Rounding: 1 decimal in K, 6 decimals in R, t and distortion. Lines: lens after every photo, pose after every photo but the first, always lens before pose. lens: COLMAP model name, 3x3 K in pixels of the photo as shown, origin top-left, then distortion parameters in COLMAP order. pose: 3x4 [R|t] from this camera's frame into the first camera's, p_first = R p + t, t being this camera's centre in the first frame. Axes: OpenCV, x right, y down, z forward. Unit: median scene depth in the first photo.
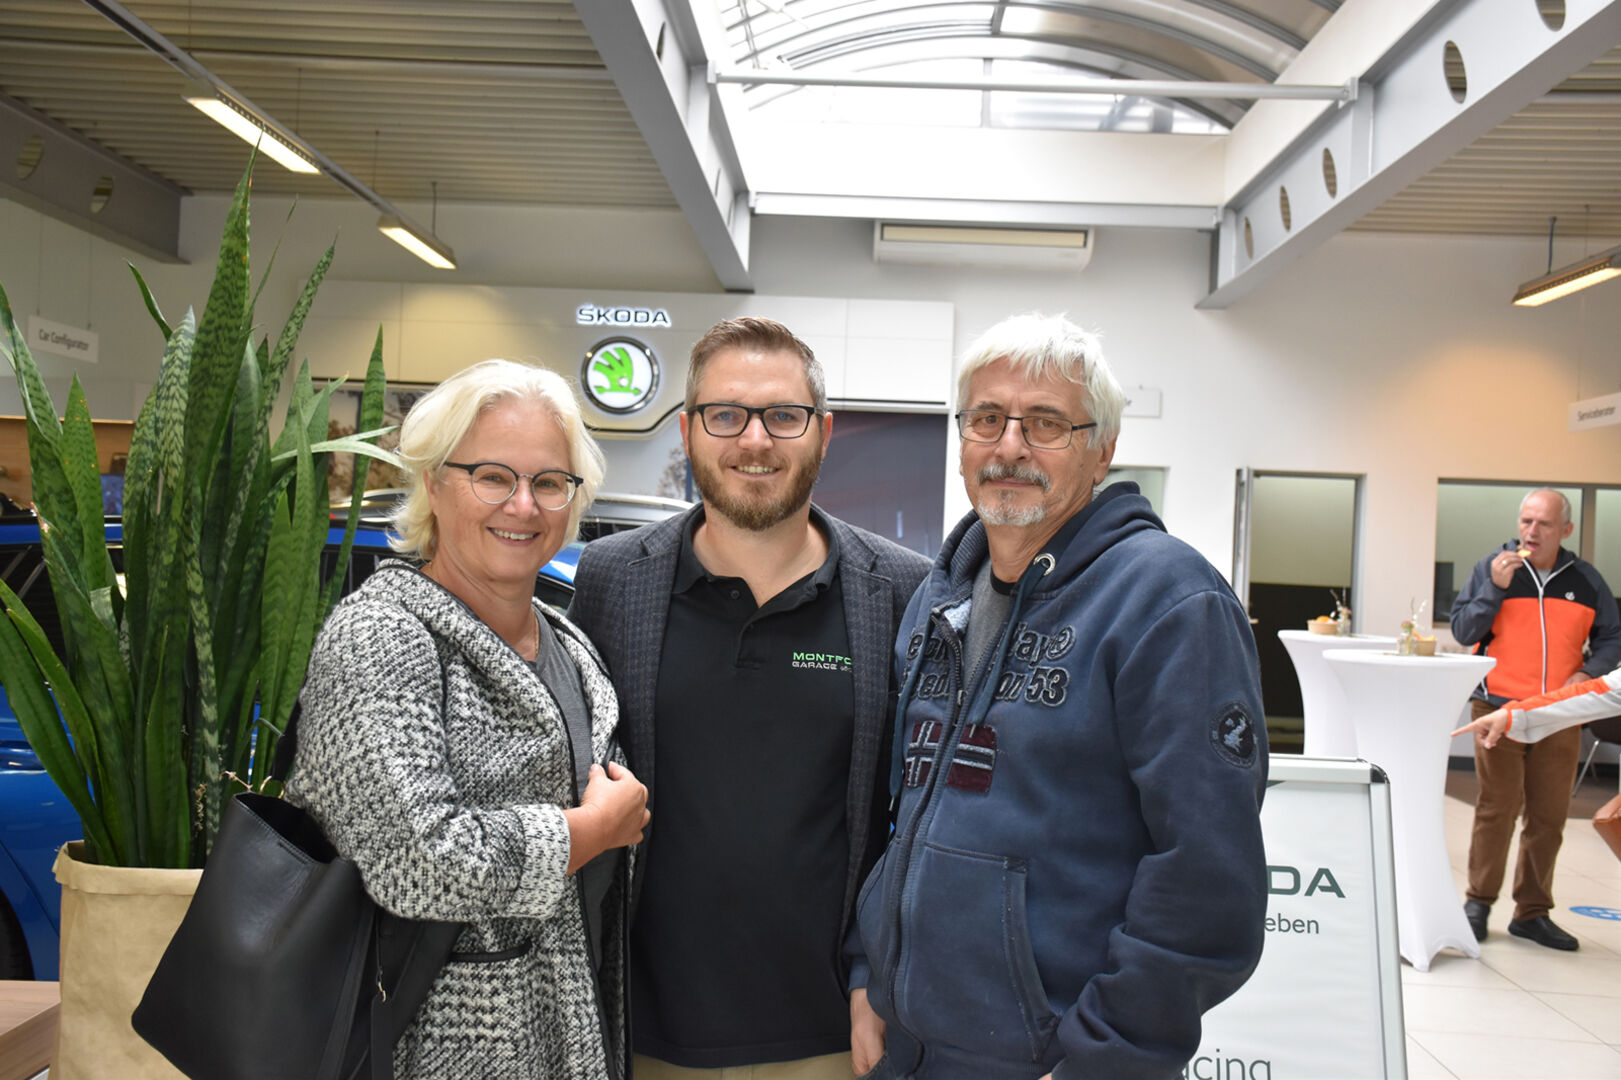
lens RADIAL K [[1754.7, 0, 810.6], [0, 1754.7, 541.3], [0, 0, 1]] dist [0.070774, 0.000000]
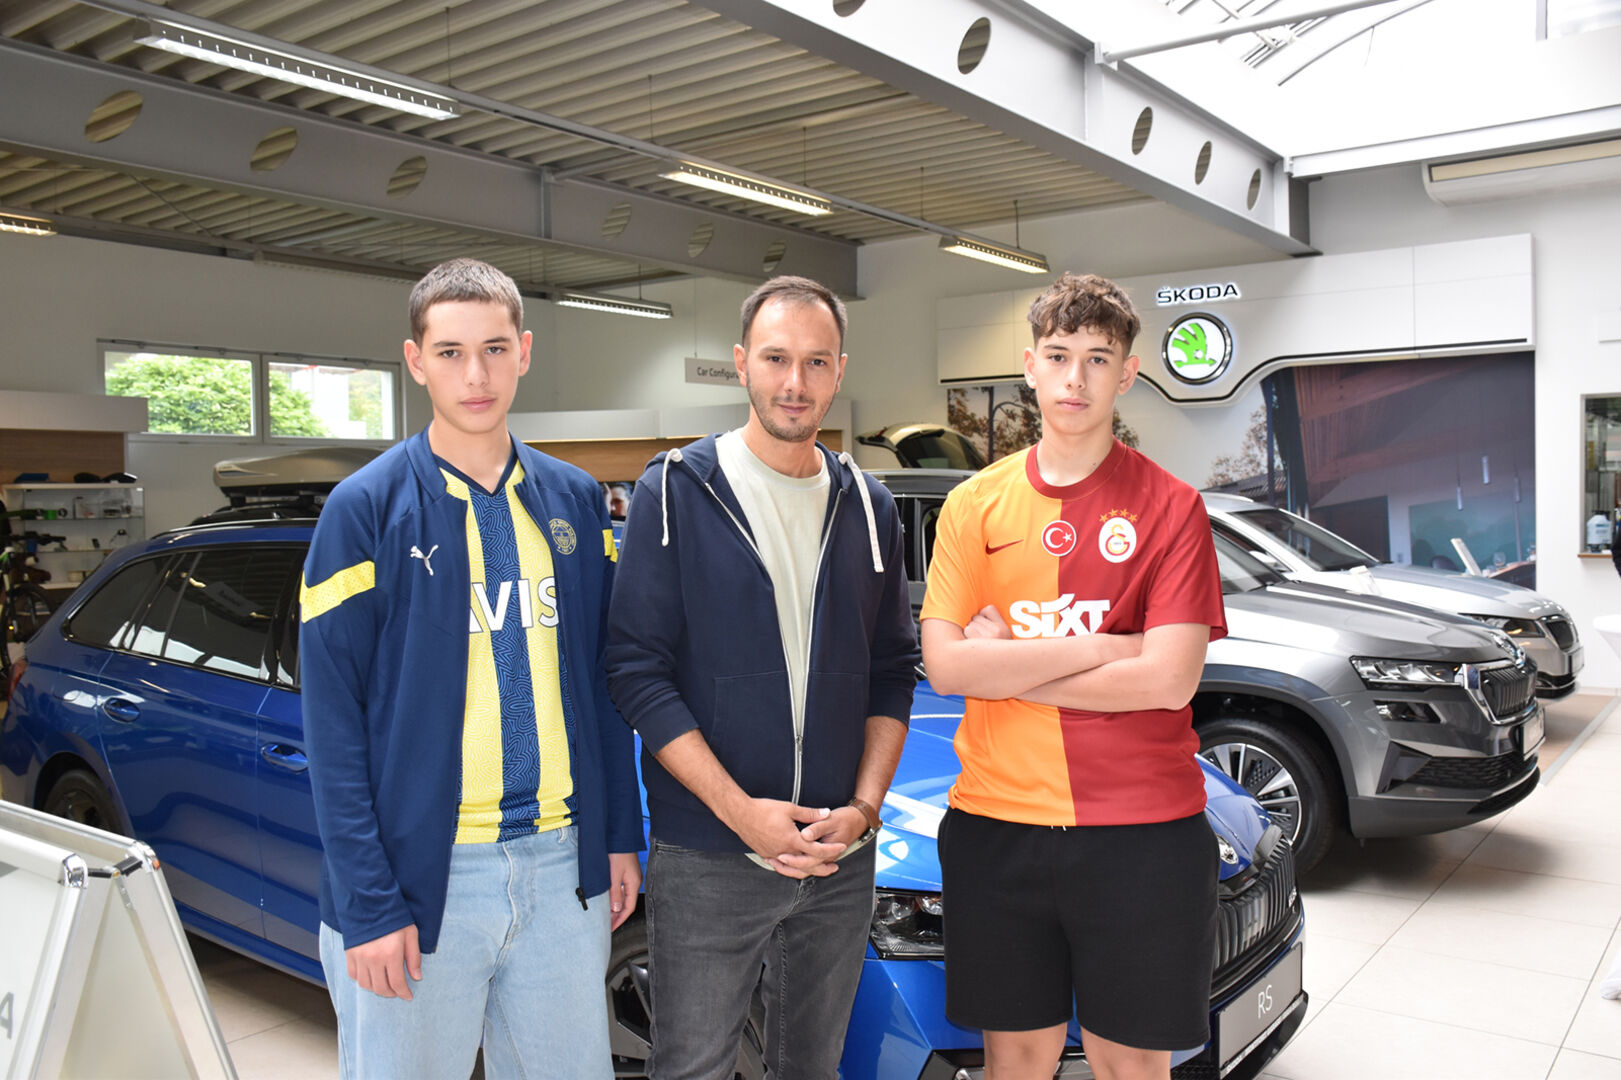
lens RADIAL K [[1417.1, 0, 810.1], [0, 1417.1, 540.5], [0, 0, 1]] dist [-0.002423, 0.005286]
pose [[0.825047, -0.034999, -0.563979, 0.184161], [0.049732, 0.998704, 0.010777, 0.002382], [0.562872, -0.036939, 0.825719, 0.139909]]
